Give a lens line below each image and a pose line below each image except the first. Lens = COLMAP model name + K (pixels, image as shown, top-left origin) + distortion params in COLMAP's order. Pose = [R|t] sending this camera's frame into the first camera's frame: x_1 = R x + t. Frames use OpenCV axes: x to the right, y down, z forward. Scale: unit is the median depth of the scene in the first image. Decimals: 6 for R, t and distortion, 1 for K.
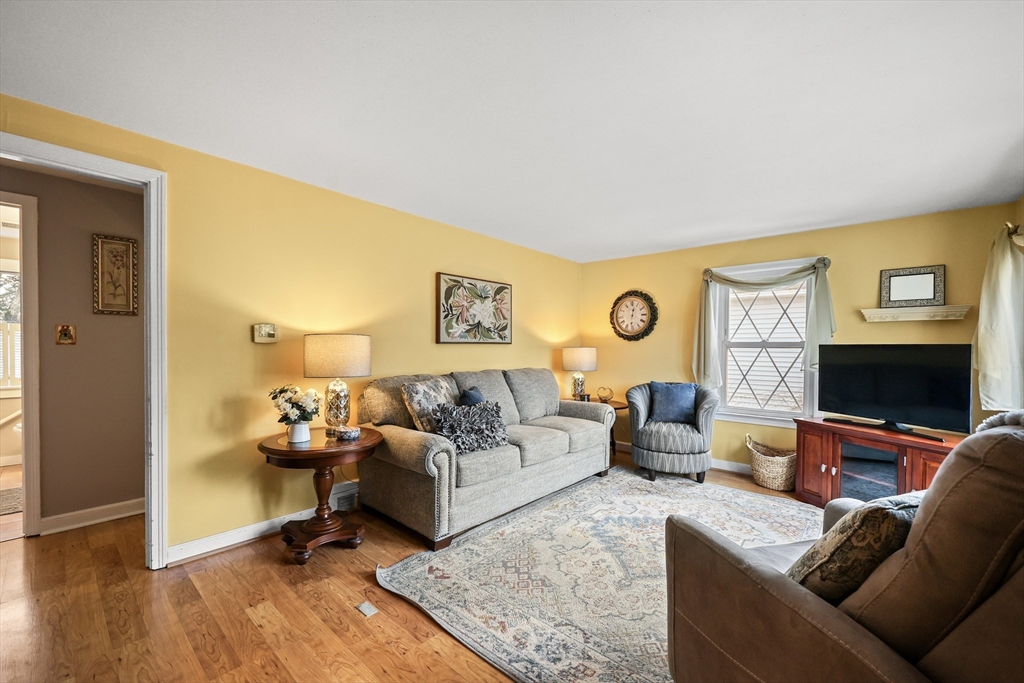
lens RADIAL K [[411.6, 0, 509.0], [0, 411.6, 350.0], [0, 0, 1]] dist [-0.000700, -0.000371]
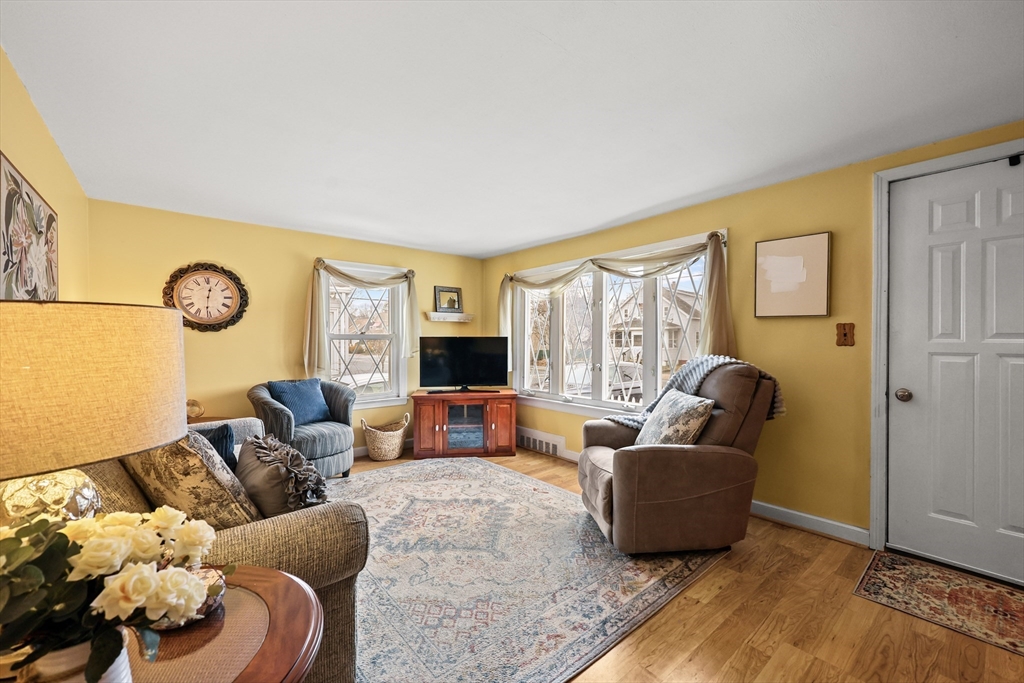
lens RADIAL K [[416.3, 0, 516.6], [0, 416.3, 339.5], [0, 0, 1]] dist [0.000871, -0.000261]
pose [[0.143920, -0.008553, 0.989552, -0.494880], [0.011438, 0.999910, 0.006979, -0.009749], [-0.989523, 0.010314, 0.144005, 0.481914]]
